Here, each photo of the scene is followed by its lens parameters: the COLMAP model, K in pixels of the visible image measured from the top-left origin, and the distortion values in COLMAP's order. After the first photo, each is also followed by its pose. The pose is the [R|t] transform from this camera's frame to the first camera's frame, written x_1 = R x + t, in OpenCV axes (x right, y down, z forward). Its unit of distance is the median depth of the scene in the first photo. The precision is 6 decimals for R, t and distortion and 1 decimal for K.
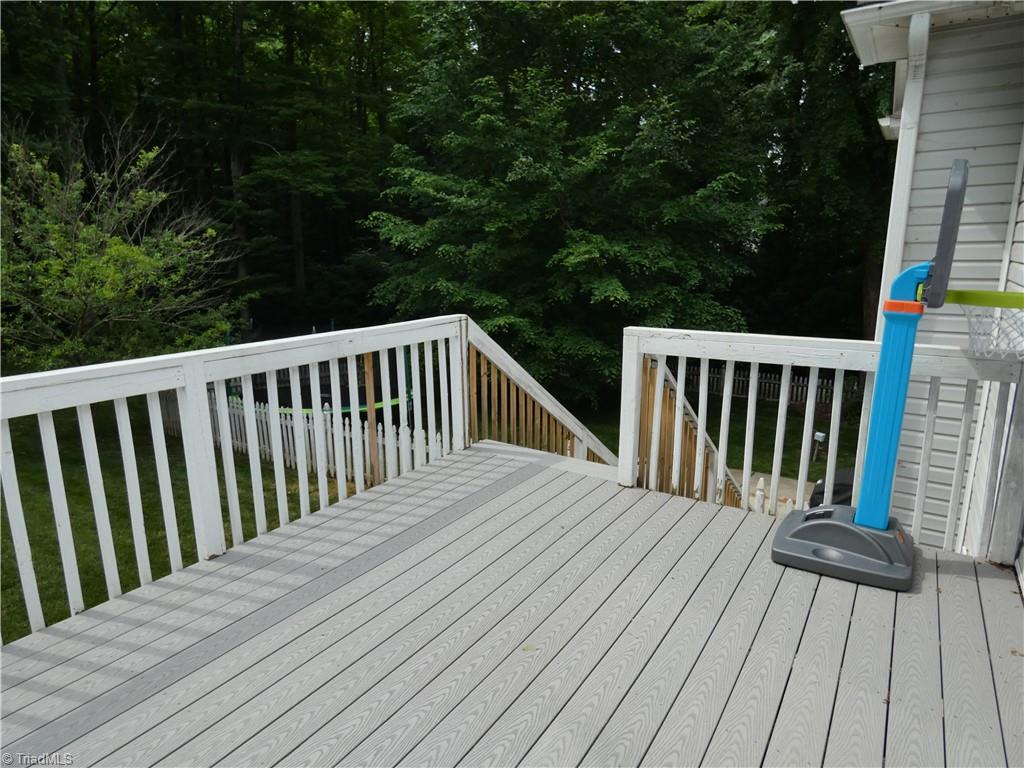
lens RADIAL K [[615.0, 0, 513.6], [0, 615.0, 385.7], [0, 0, 1]] dist [0.001360, -0.005170]
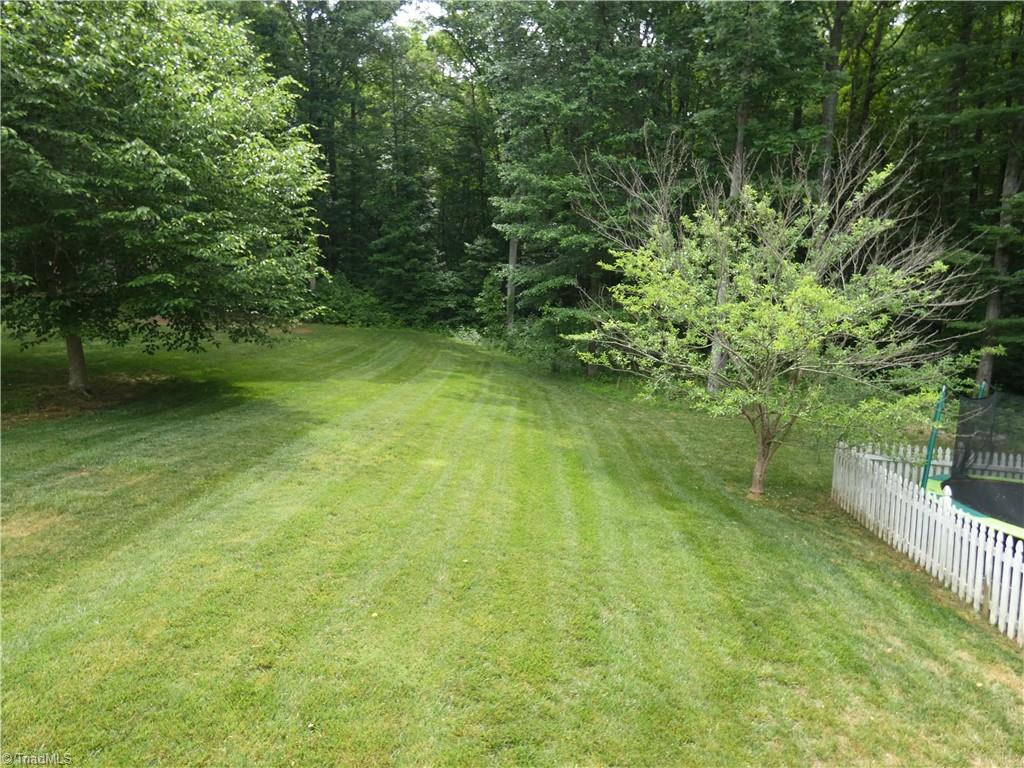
lens RADIAL K [[615.0, 0, 514.2], [0, 615.0, 385.7], [0, 0, 1]] dist [0.001360, -0.005170]
pose [[0.476265, 0.131291, -0.869445, -0.058265], [-0.179308, 0.982514, 0.050144, -0.040713], [0.860825, 0.132017, 0.491478, 0.164234]]
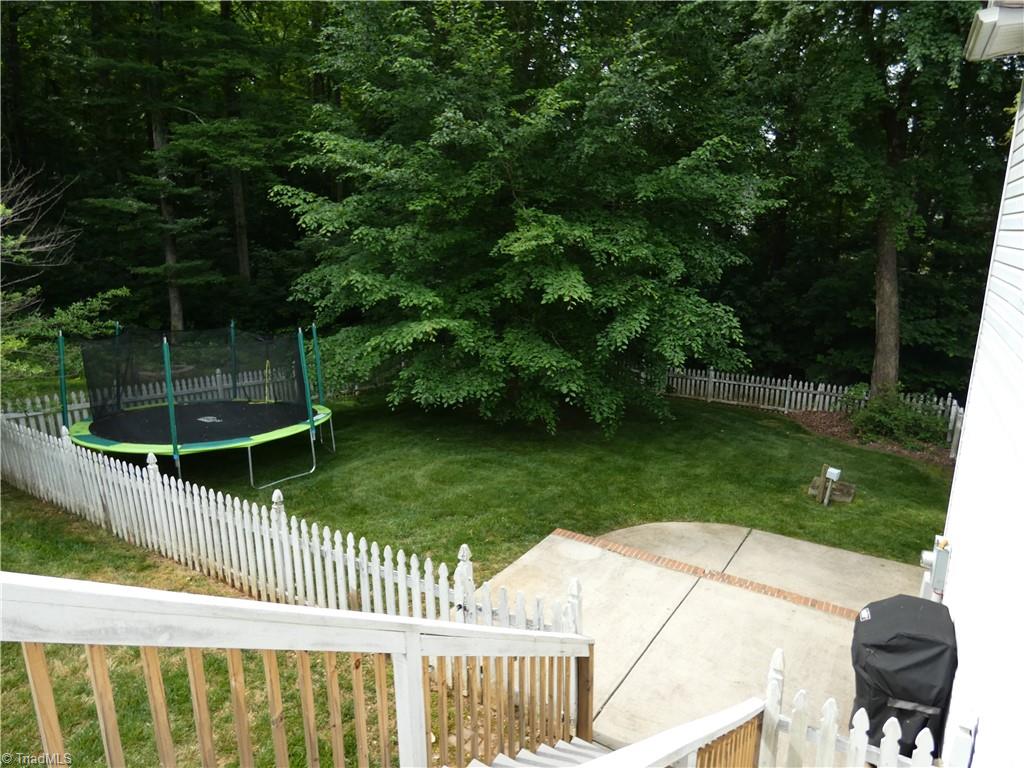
lens RADIAL K [[615.0, 0, 513.4], [0, 615.0, 384.2], [0, 0, 1]] dist [0.001360, -0.005170]
pose [[0.999879, -0.003400, 0.015159, 0.069831], [0.003035, 0.999706, 0.024042, -0.045743], [-0.015236, -0.023993, 0.999596, 0.198971]]
